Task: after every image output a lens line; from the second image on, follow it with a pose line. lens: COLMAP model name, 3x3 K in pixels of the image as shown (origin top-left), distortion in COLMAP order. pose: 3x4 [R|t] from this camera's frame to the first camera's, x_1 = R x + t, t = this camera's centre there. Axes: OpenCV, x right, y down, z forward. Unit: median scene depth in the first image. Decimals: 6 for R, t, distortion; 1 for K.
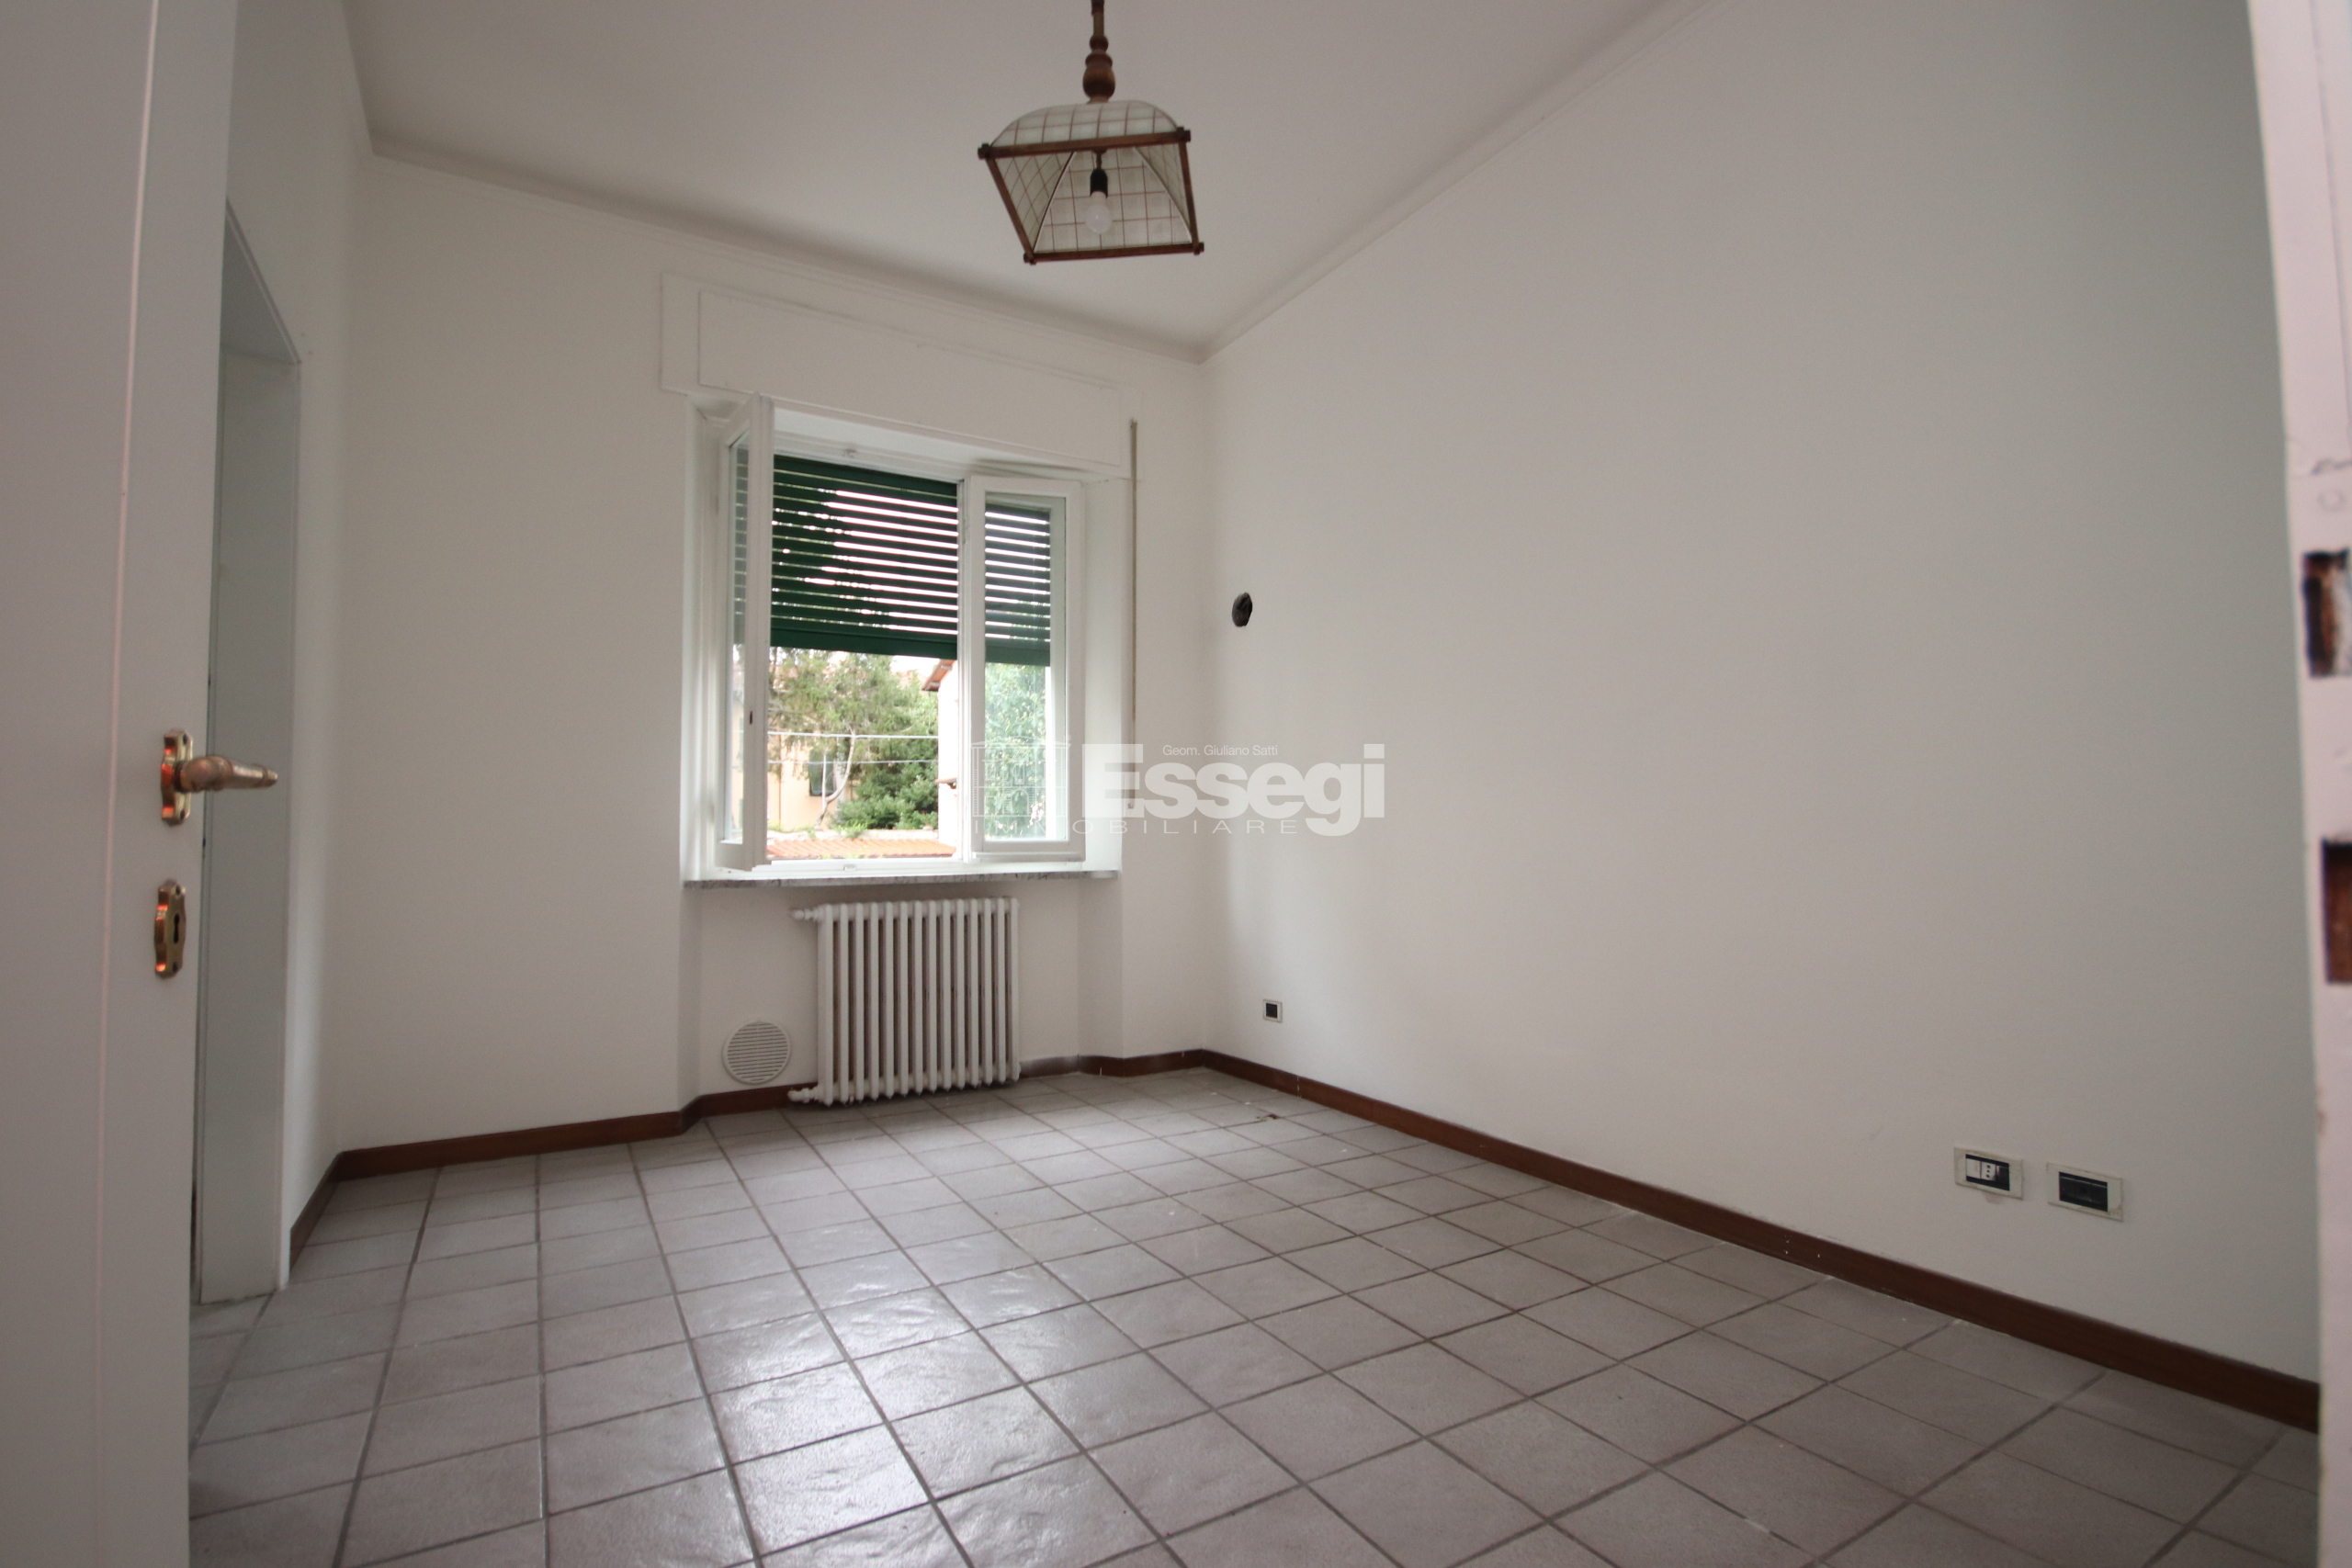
lens RADIAL K [[1078.3, 0, 1167.6], [0, 1078.3, 776.1], [0, 0, 1]] dist [0.001058, 0.000172]
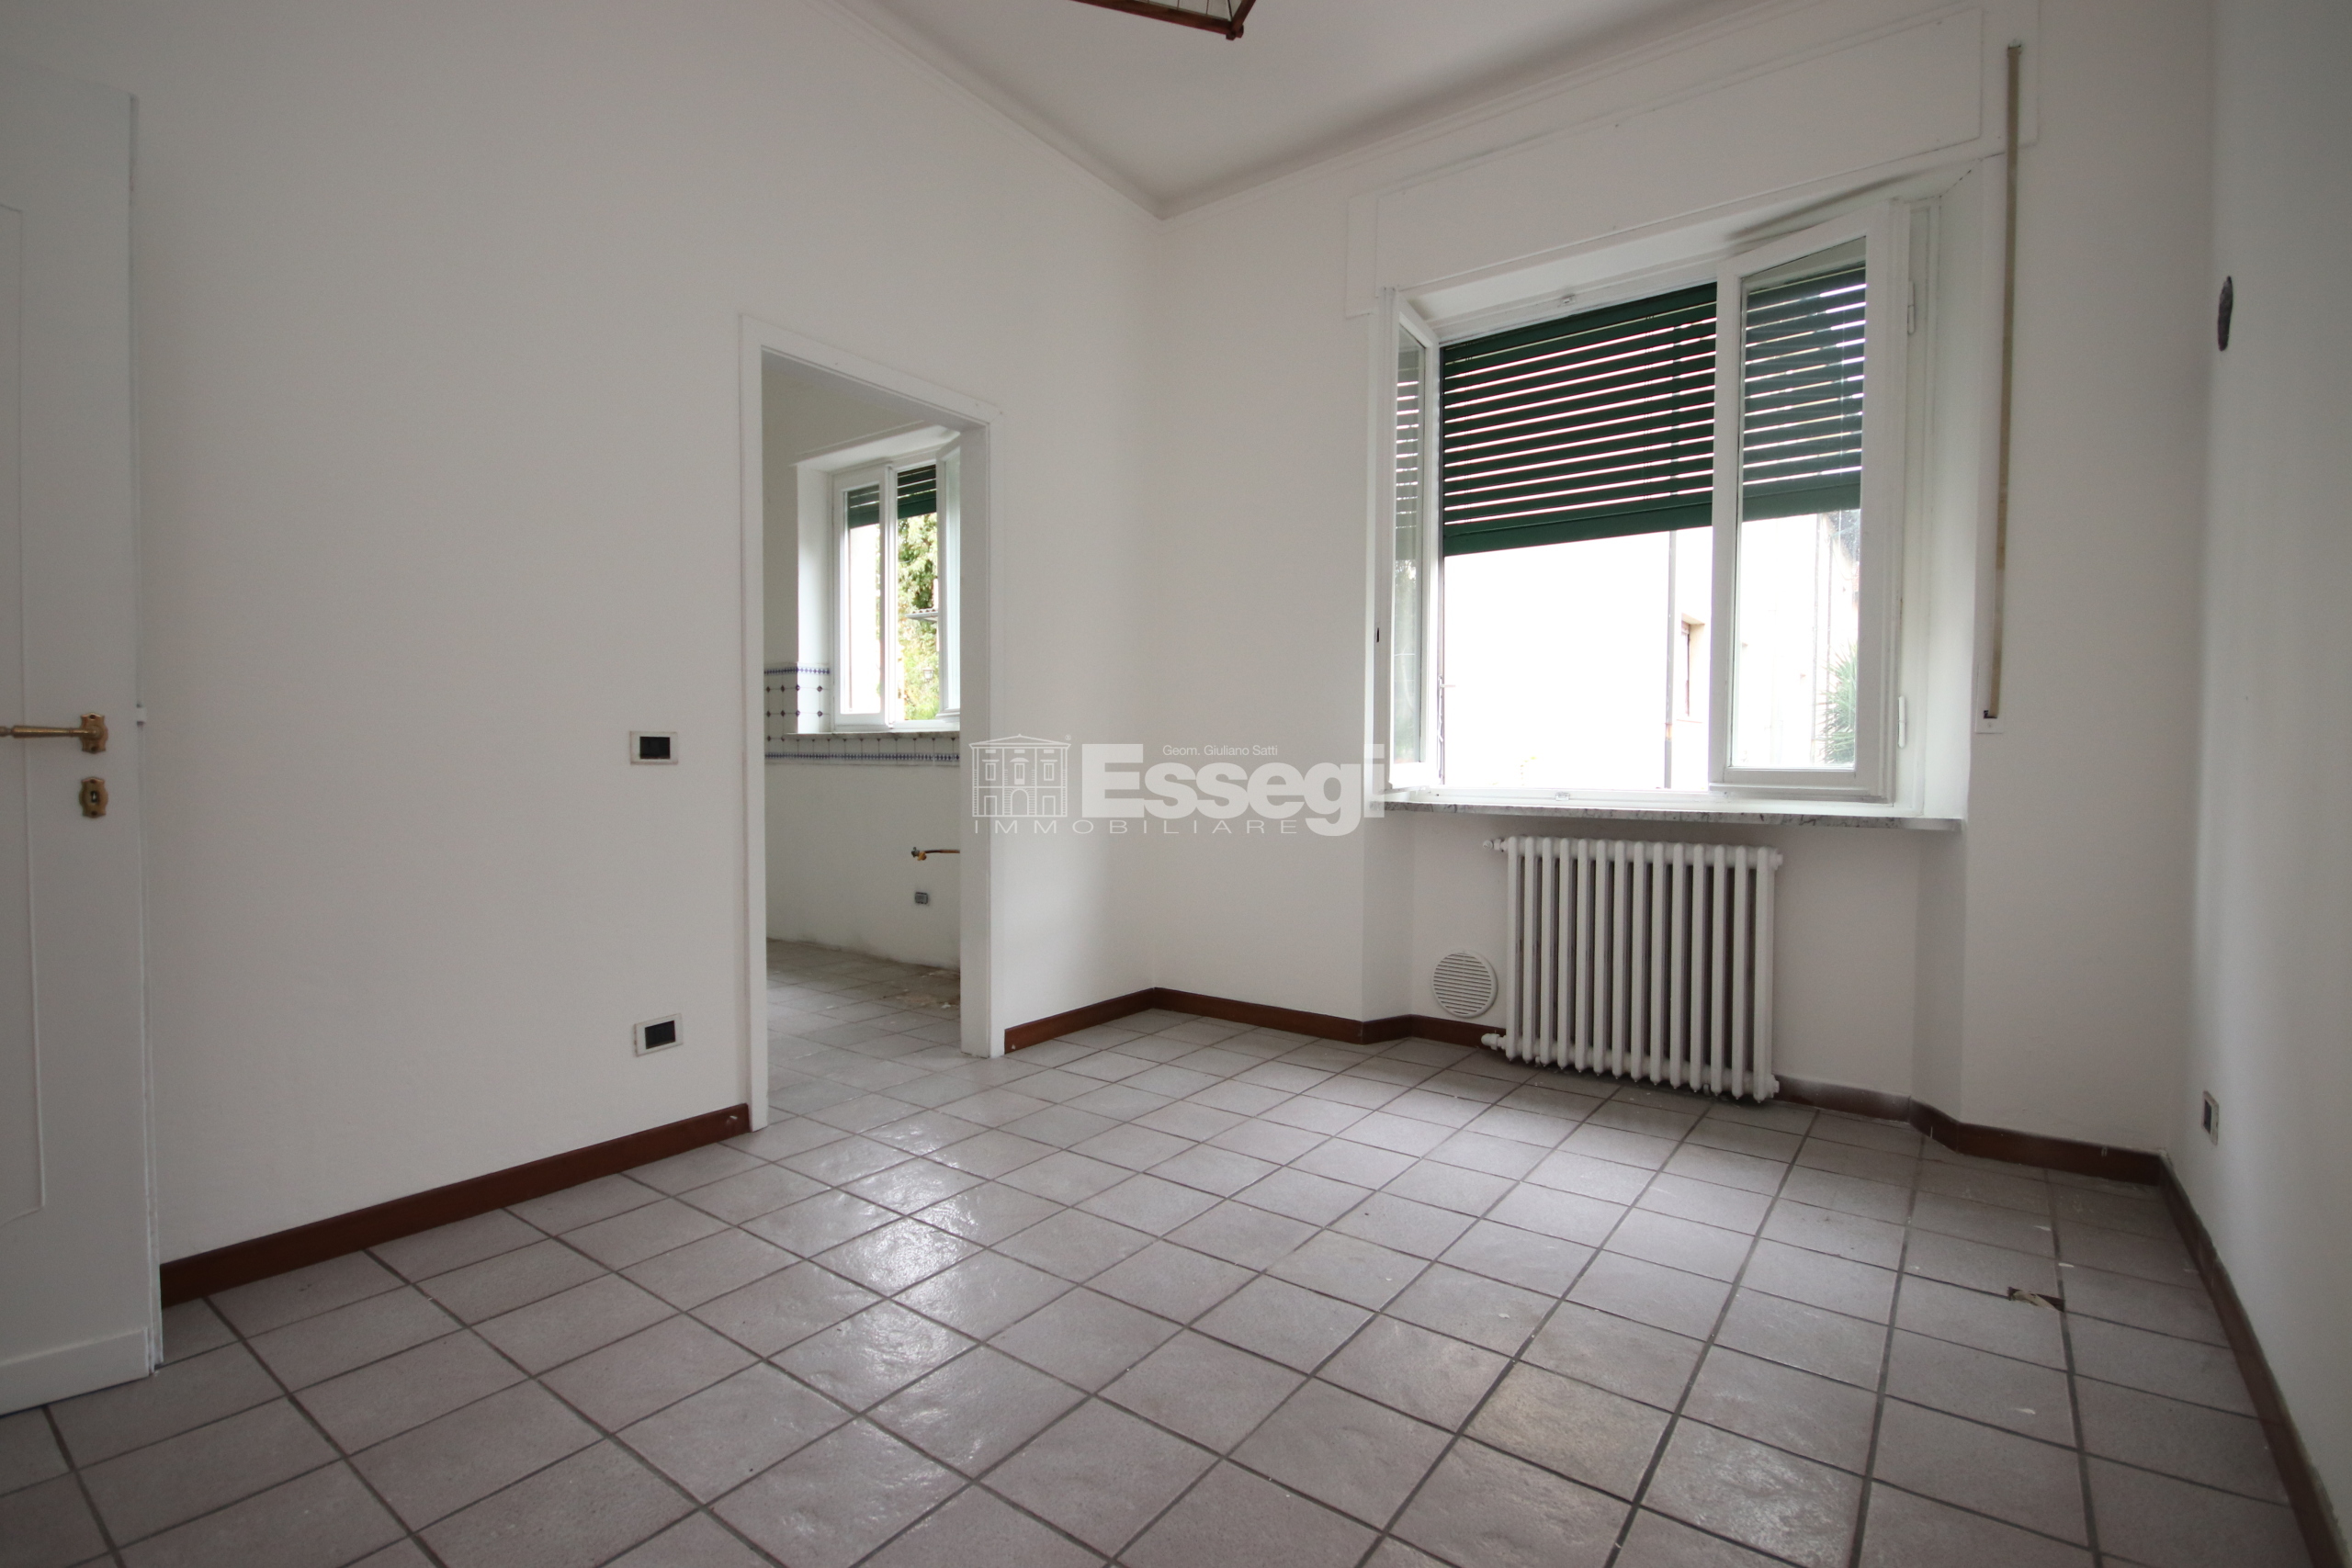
lens RADIAL K [[1078.3, 0, 1174.8], [0, 1078.3, 773.6], [0, 0, 1]] dist [0.001058, 0.000172]
pose [[0.393319, 0.023342, -0.919106, 0.378824], [0.046923, 0.997865, 0.045423, 0.013968], [0.918204, -0.060993, 0.391384, 0.389701]]
